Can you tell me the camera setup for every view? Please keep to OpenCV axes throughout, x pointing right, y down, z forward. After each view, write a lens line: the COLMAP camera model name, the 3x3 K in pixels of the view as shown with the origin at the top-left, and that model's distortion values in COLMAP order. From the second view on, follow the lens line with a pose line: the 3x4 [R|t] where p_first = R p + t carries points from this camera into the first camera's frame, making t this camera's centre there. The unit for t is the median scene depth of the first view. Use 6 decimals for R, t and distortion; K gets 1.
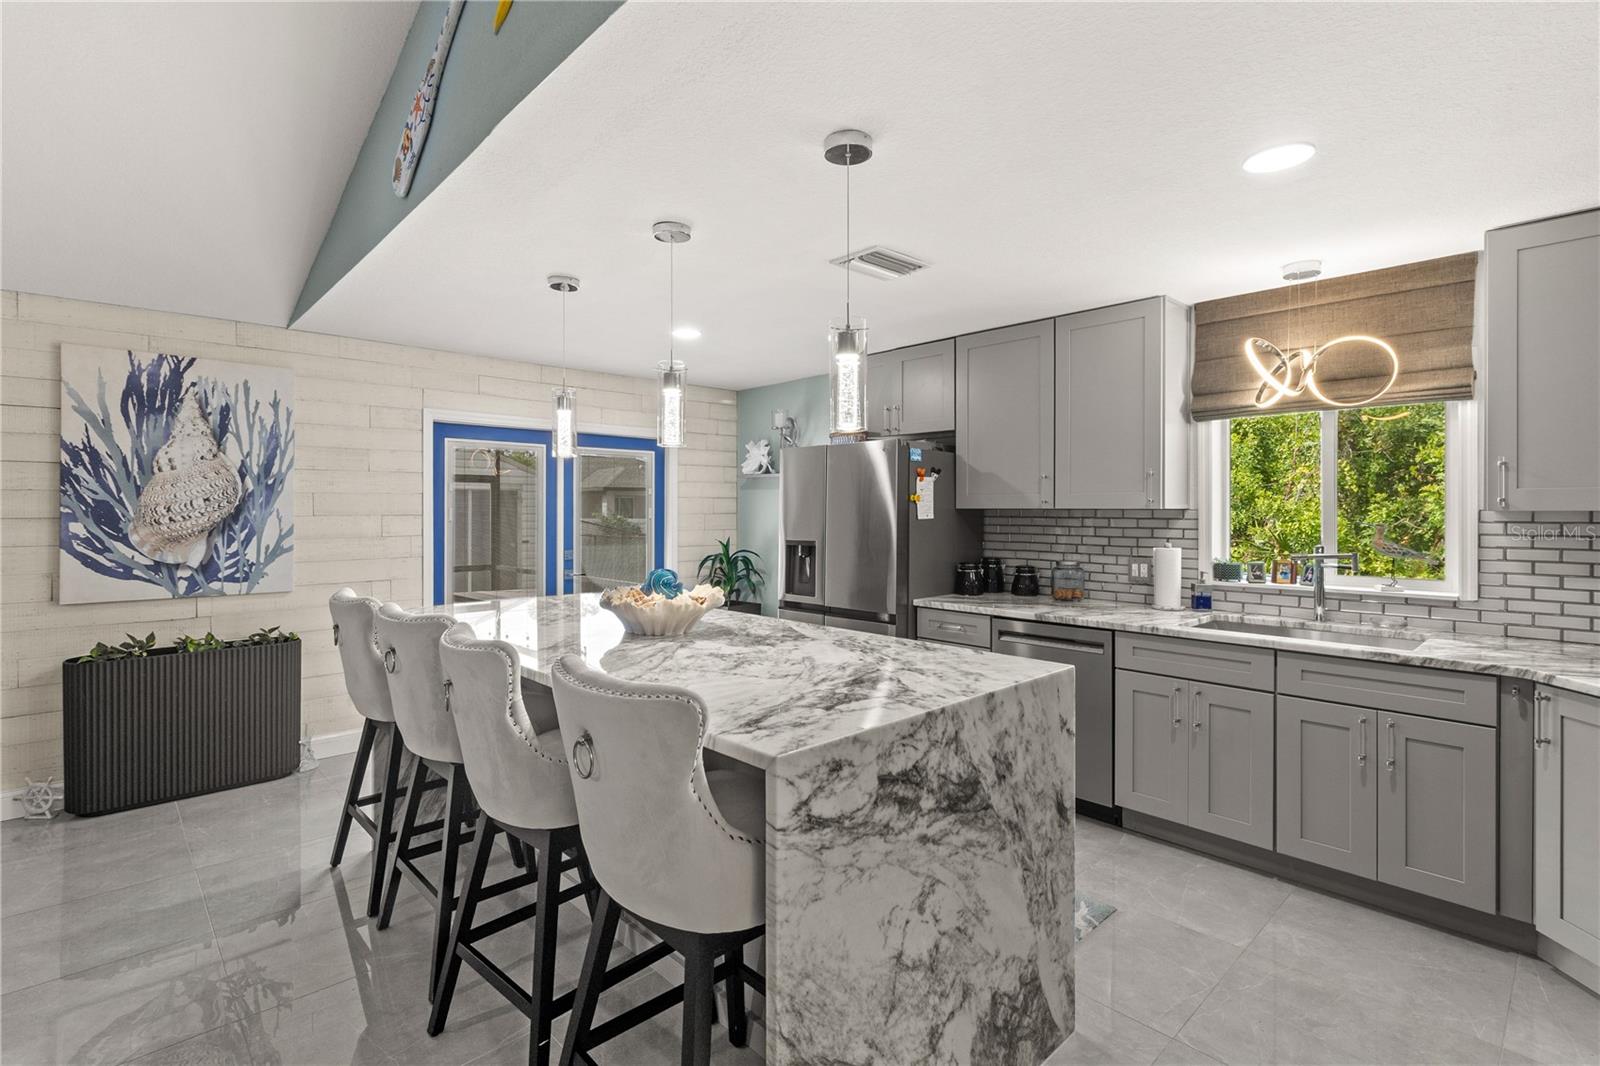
lens RADIAL K [[741.2, 0, 803.9], [0, 741.2, 529.8], [0, 0, 1]] dist [0.000016, -0.000185]
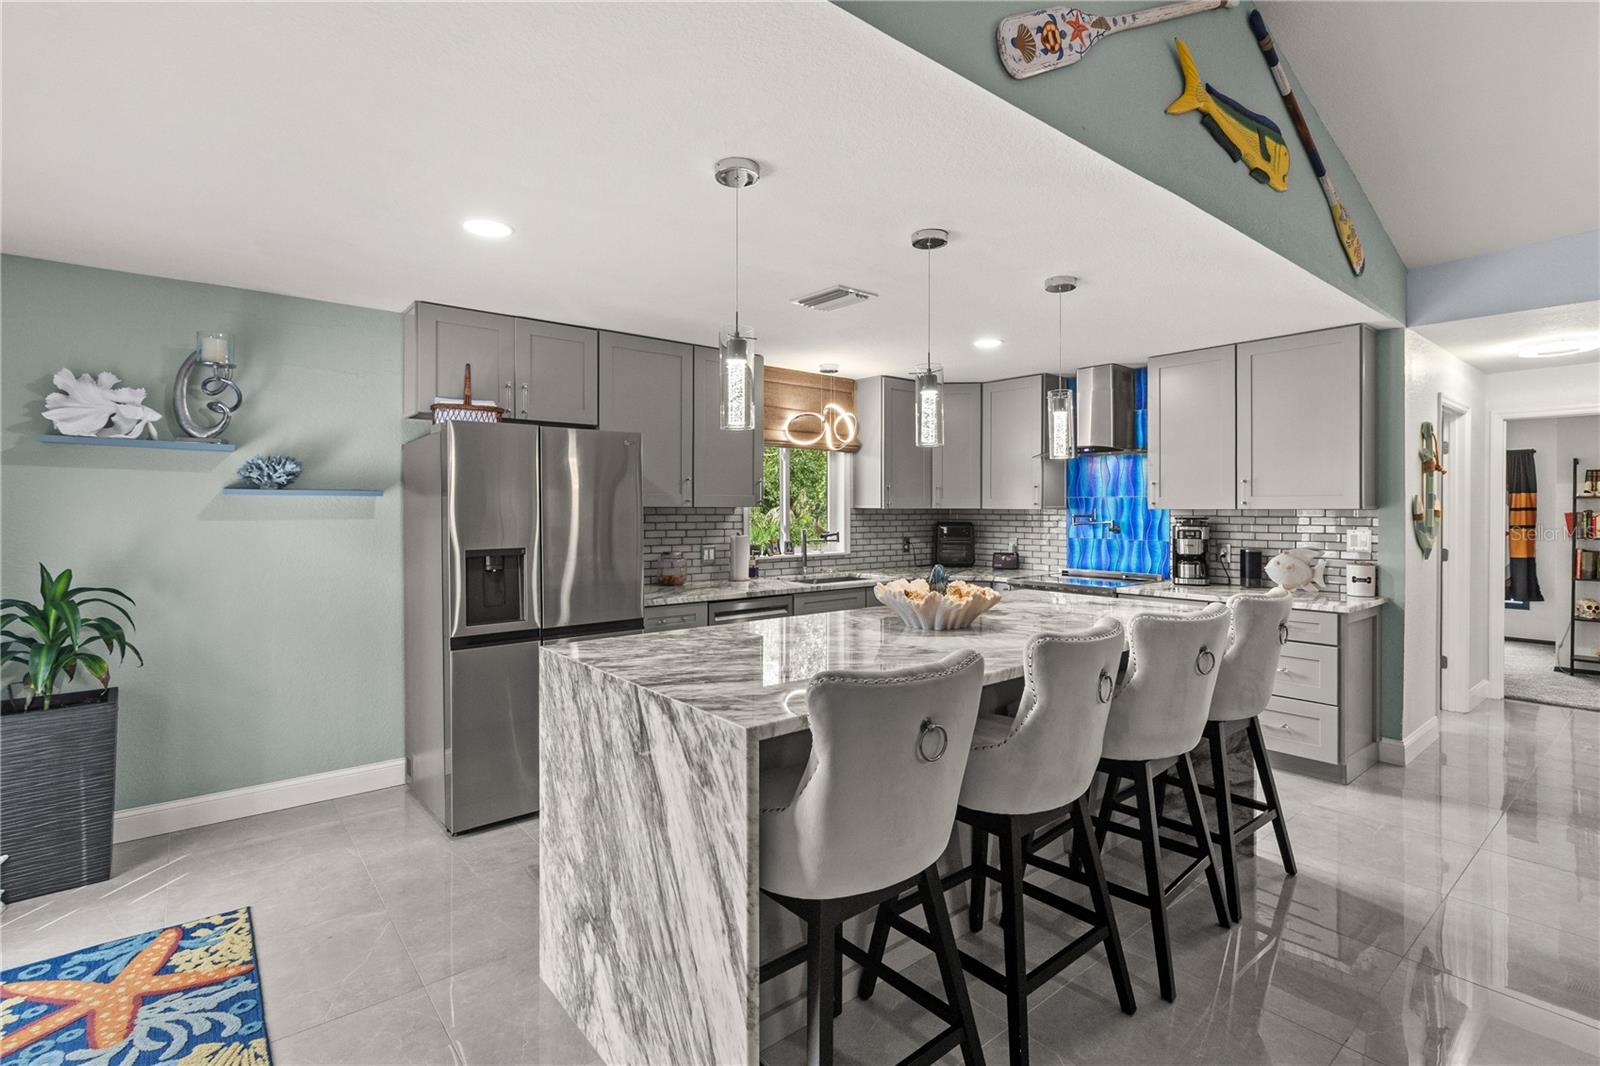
lens RADIAL K [[752.5, 0, 800.3], [0, 752.5, 509.0], [0, 0, 1]] dist [0.000074, -0.000386]
pose [[0.077242, -0.001824, 0.997011, -0.886107], [0.026910, 0.999638, -0.000256, -0.021490], [-0.996649, 0.026849, 0.077263, 0.772096]]
